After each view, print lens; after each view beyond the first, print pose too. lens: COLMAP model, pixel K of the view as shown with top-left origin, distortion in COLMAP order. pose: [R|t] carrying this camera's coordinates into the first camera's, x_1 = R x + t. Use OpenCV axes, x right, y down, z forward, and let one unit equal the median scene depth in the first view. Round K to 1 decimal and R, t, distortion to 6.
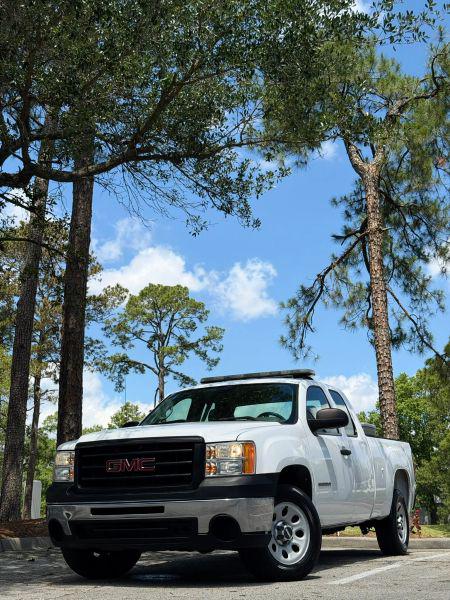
lens RADIAL K [[839.6, 0, 205.8], [0, 839.6, 251.7], [0, 0, 1]] dist [0.031473, 0.012159]
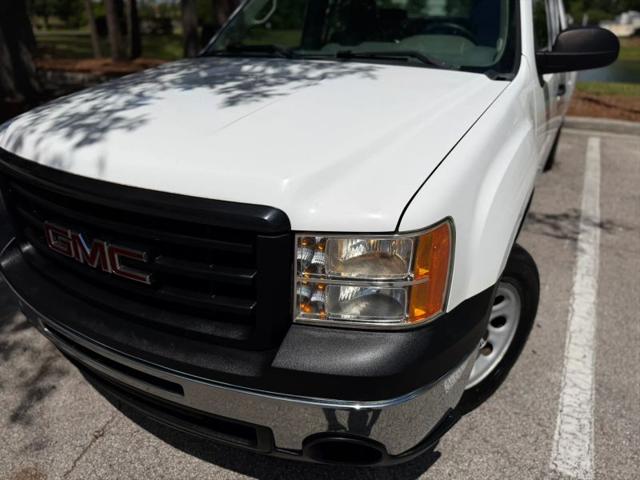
lens RADIAL K [[434.4, 0, 321.3], [0, 434.4, 225.3], [0, 0, 1]] dist [0.035554, -0.040351]
pose [[0.998237, 0.031302, -0.050429, 0.004426], [0.011188, 0.735168, 0.677792, 0.029966], [0.058290, -0.677162, 0.733522, 0.220841]]
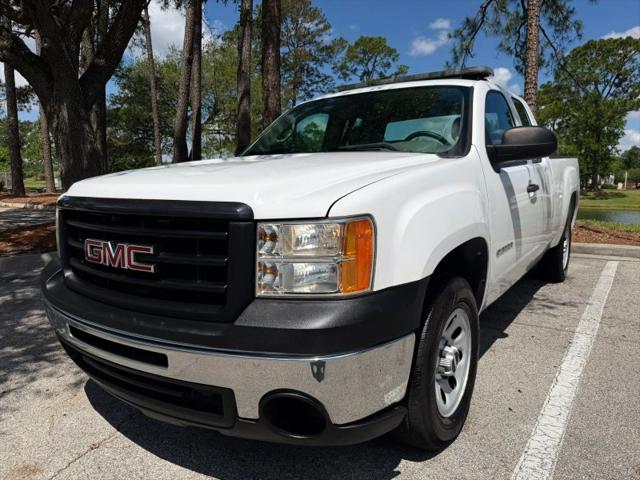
lens RADIAL K [[462.2, 0, 330.2], [0, 462.2, 250.8], [0, 0, 1]] dist [0.030465, -0.047567]
pose [[0.990264, 0.032000, -0.135471, 0.017046], [0.031844, 0.895331, 0.444262, 0.034647], [0.135508, -0.444251, 0.885595, 0.197320]]
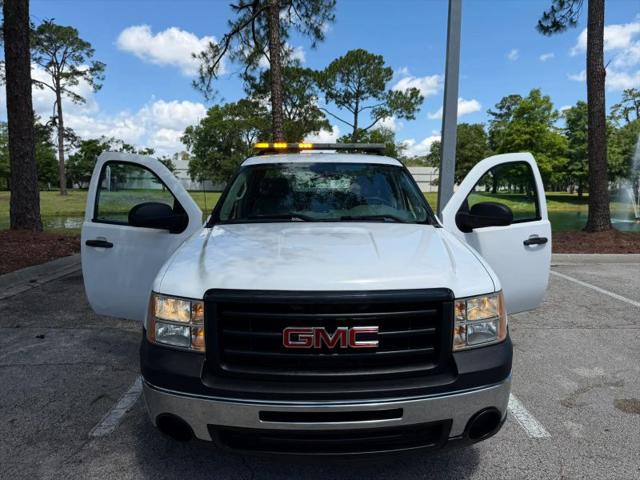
lens RADIAL K [[473.0, 0, 324.9], [0, 473.0, 230.5], [0, 0, 1]] dist [0.037589, -0.058441]
pose [[0.892544, -0.025585, 0.450234, -0.059998], [-0.153712, 0.921341, 0.357076, 0.017939], [-0.423955, -0.387912, 0.818405, 0.192911]]
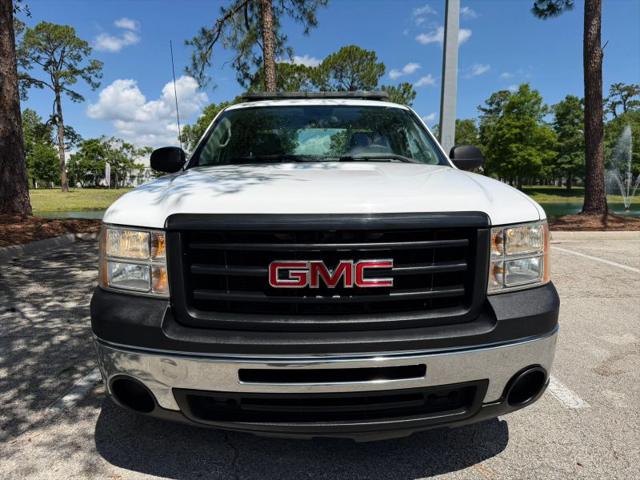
lens RADIAL K [[457.5, 0, 318.6], [0, 457.5, 237.9], [0, 0, 1]] dist [0.033282, -0.050127]
pose [[0.893664, -0.046425, 0.446330, -0.050919], [-0.143089, 0.913231, 0.381491, 0.036861], [-0.425312, -0.404789, 0.809478, 0.206035]]
